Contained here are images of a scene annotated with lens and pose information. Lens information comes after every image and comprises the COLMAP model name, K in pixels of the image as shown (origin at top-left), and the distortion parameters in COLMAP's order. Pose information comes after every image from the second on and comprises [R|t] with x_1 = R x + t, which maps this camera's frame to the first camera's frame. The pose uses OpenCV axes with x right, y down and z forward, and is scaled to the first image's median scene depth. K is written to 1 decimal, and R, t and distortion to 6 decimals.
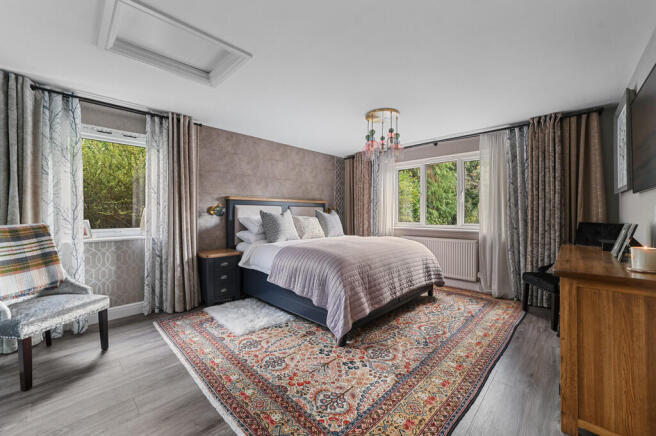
lens RADIAL K [[257.0, 0, 327.1], [0, 257.0, 213.5], [0, 0, 1]] dist [-0.006359, 0.001426]
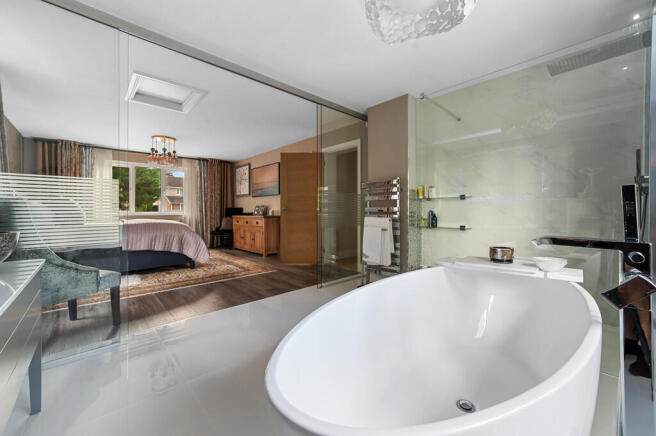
lens RADIAL K [[257.0, 0, 325.9], [0, 257.0, 211.1], [0, 0, 1]] dist [-0.006359, 0.001426]
pose [[0.067123, -0.001294, 0.997744, -1.855939], [0.005060, 0.999987, 0.000957, 0.093415], [-0.997732, 0.004984, 0.067128, -0.135470]]
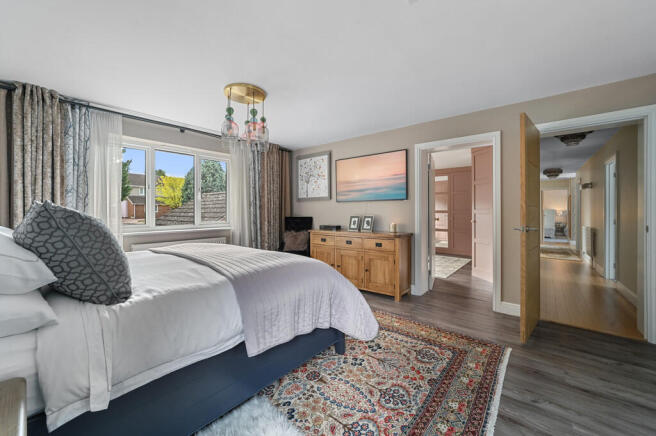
lens RADIAL K [[257.0, 0, 329.2], [0, 257.0, 209.6], [0, 0, 1]] dist [-0.006359, 0.001426]
pose [[-0.066478, 0.006715, 0.997765, -0.907076], [0.005639, 0.999964, -0.006354, -0.000635], [-0.997772, 0.005204, -0.066513, 1.141087]]
